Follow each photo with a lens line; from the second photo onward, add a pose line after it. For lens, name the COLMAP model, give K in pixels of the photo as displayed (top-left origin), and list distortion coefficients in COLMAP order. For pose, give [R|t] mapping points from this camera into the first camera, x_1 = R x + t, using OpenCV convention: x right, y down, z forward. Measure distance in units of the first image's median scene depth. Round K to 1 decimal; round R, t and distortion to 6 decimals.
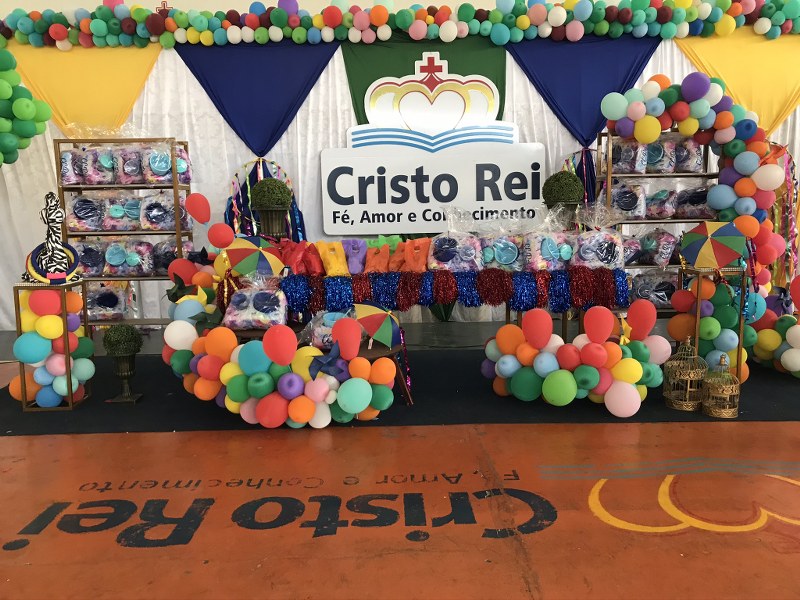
lens RADIAL K [[655.7, 0, 399.5], [0, 655.7, 303.5], [0, 0, 1]] dist [0.021805, -0.010374]
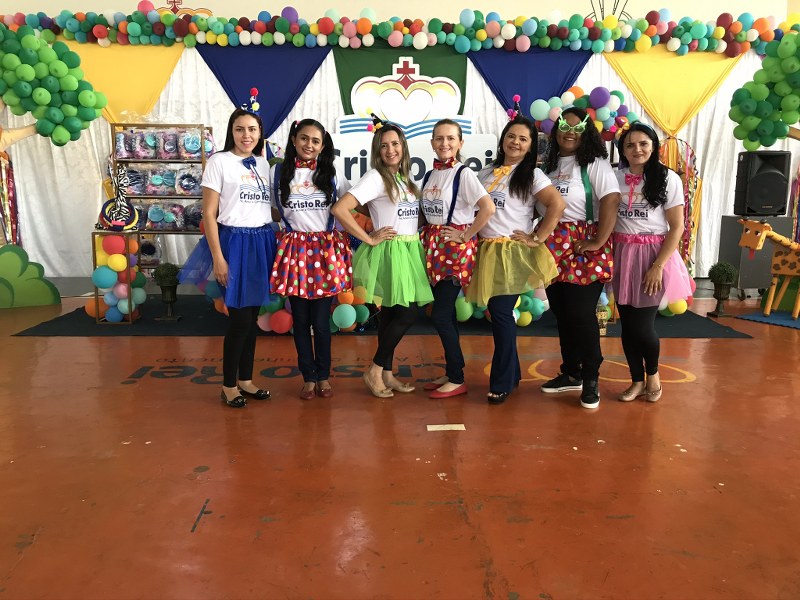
lens RADIAL K [[655.7, 0, 397.6], [0, 655.7, 300.3], [0, 0, 1]] dist [0.021805, -0.010374]
pose [[0.999495, 0.023092, 0.021846, 0.016136], [-0.023643, 0.999401, 0.025285, 0.040620], [-0.021249, -0.025788, 0.999442, -0.239389]]
